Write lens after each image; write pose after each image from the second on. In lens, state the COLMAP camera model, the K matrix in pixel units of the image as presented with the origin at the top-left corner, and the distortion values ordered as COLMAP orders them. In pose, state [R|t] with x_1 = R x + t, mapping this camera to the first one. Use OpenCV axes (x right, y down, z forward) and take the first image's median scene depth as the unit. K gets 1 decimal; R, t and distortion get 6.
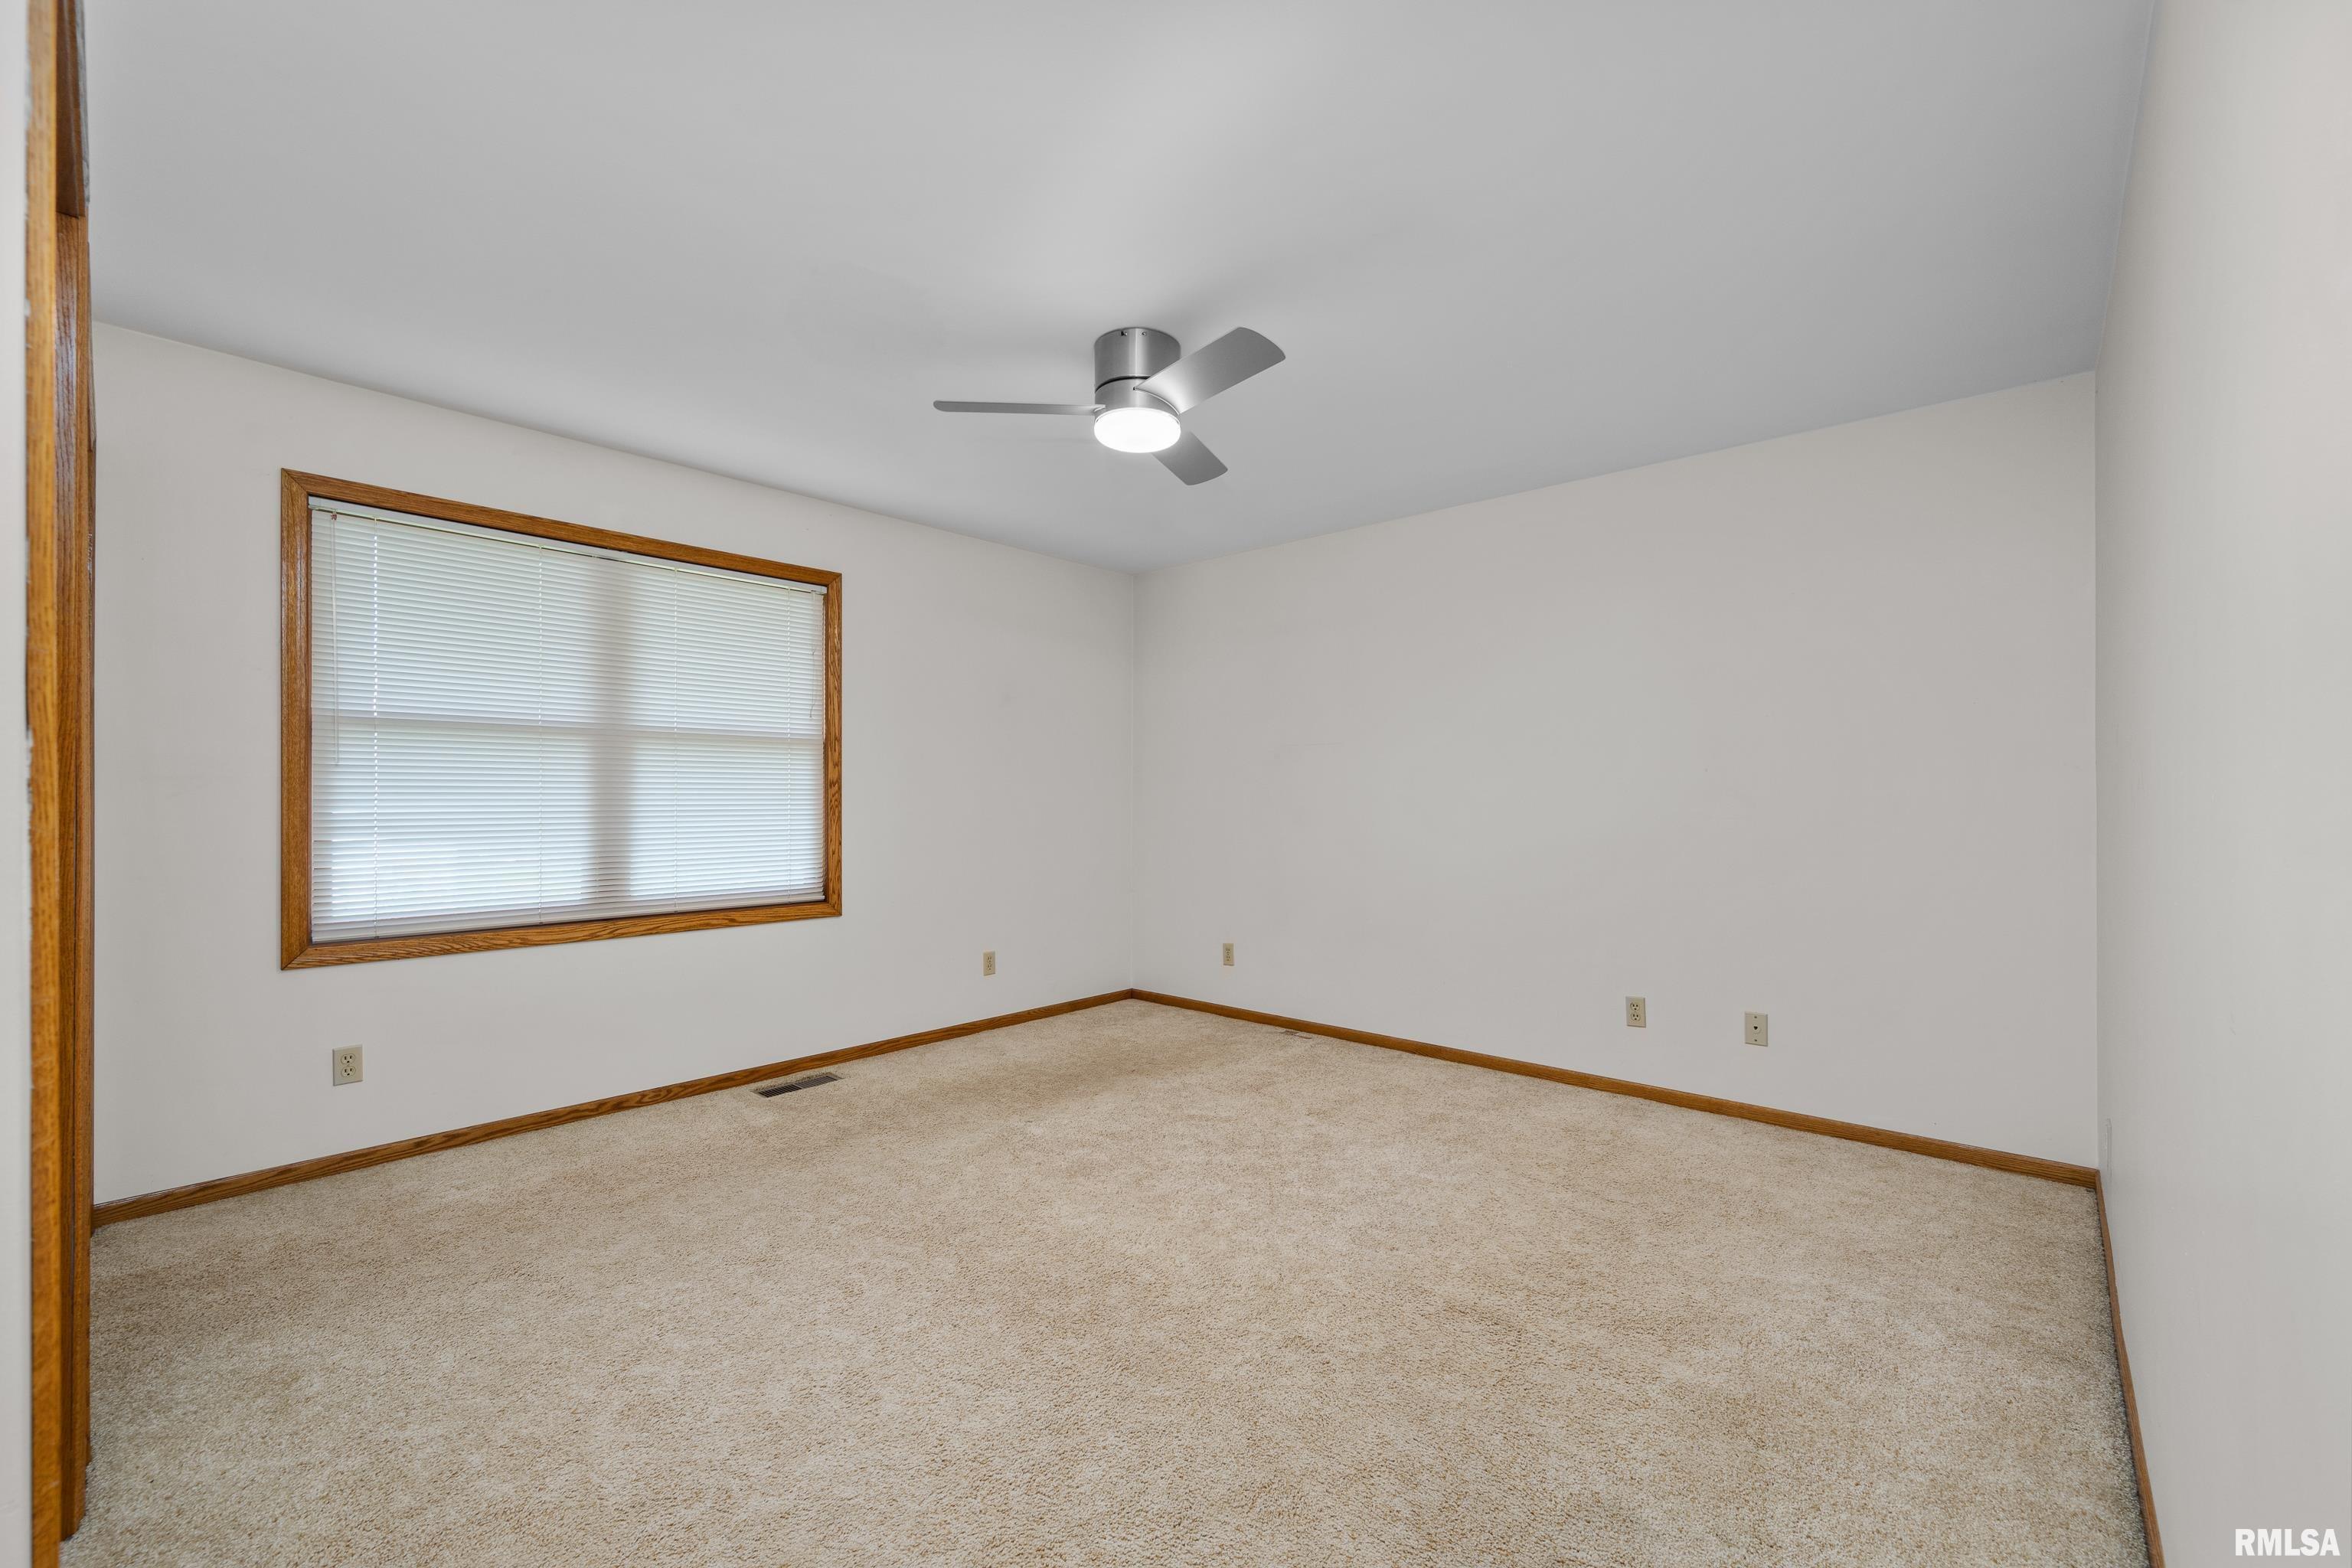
lens RADIAL K [[944.6, 0, 1176.0], [0, 944.6, 784.0], [0, 0, 1]] dist [-0.002737, -0.000300]
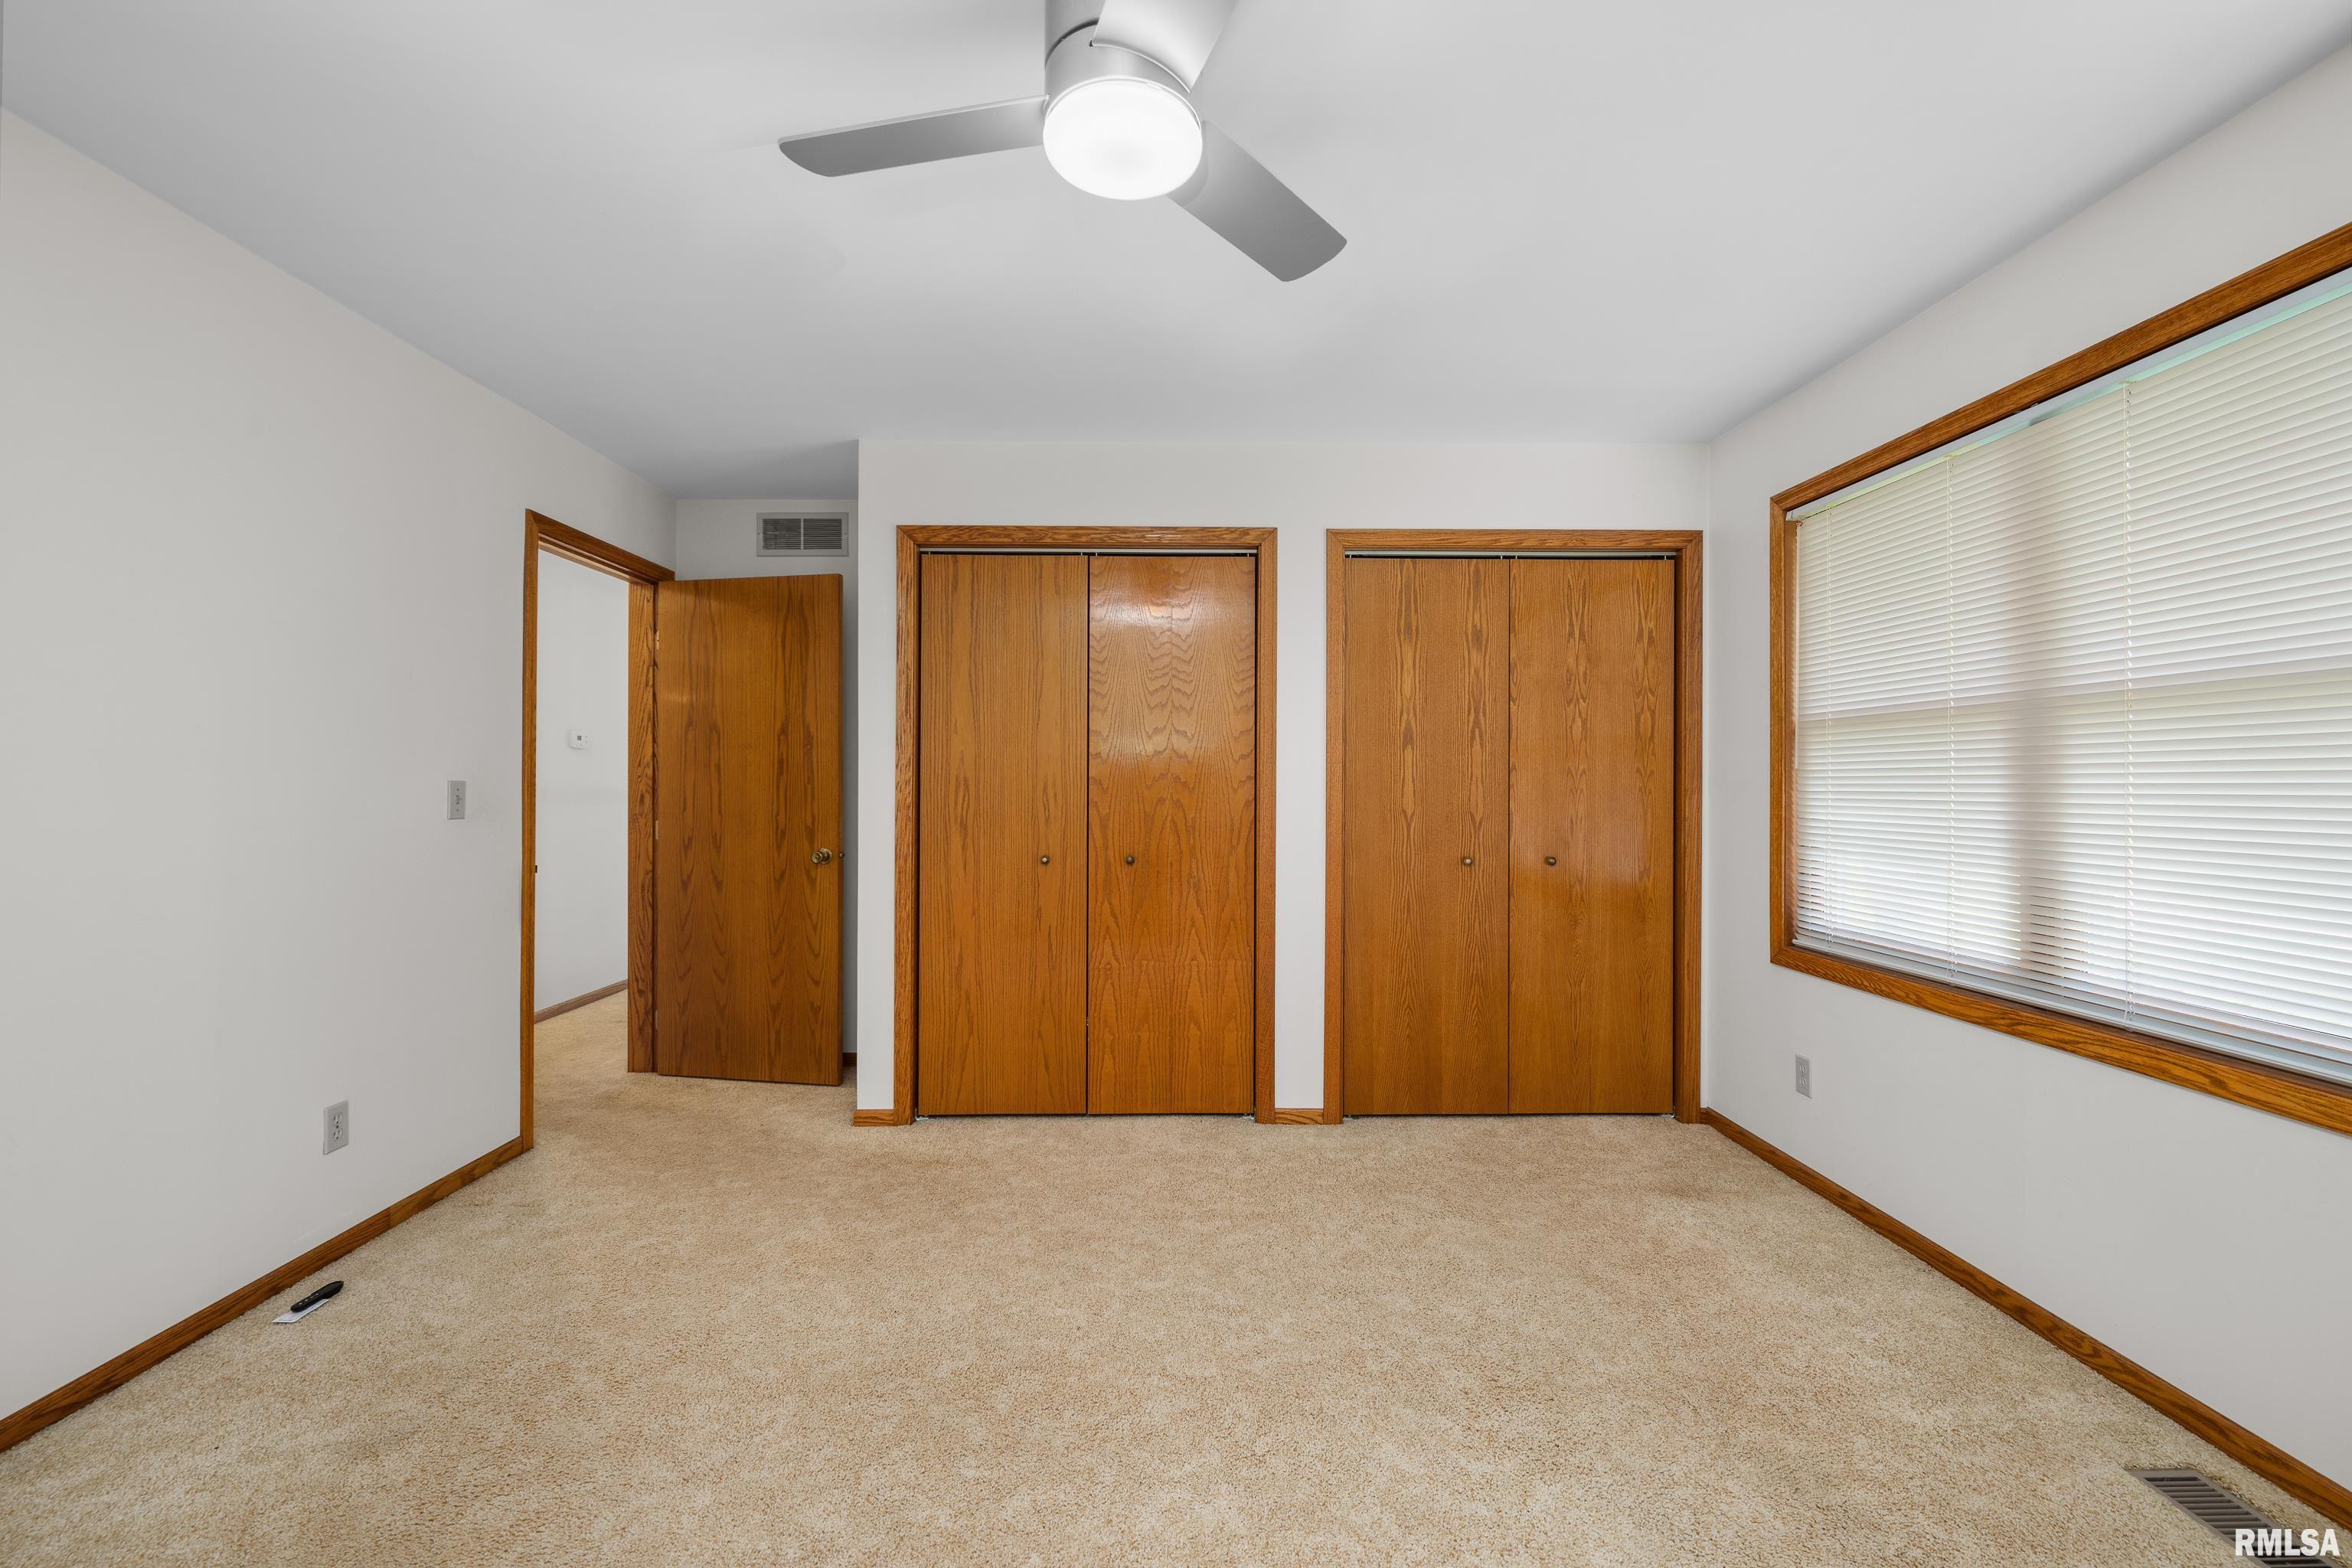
lens RADIAL K [[944.6, 0, 1176.0], [0, 944.6, 784.0], [0, 0, 1]] dist [-0.002737, -0.000300]
pose [[-0.730759, -0.005693, -0.682612, 0.270068], [0.006195, 0.999869, -0.014971, 0.004868], [0.682607, -0.015169, -0.730628, 1.275576]]
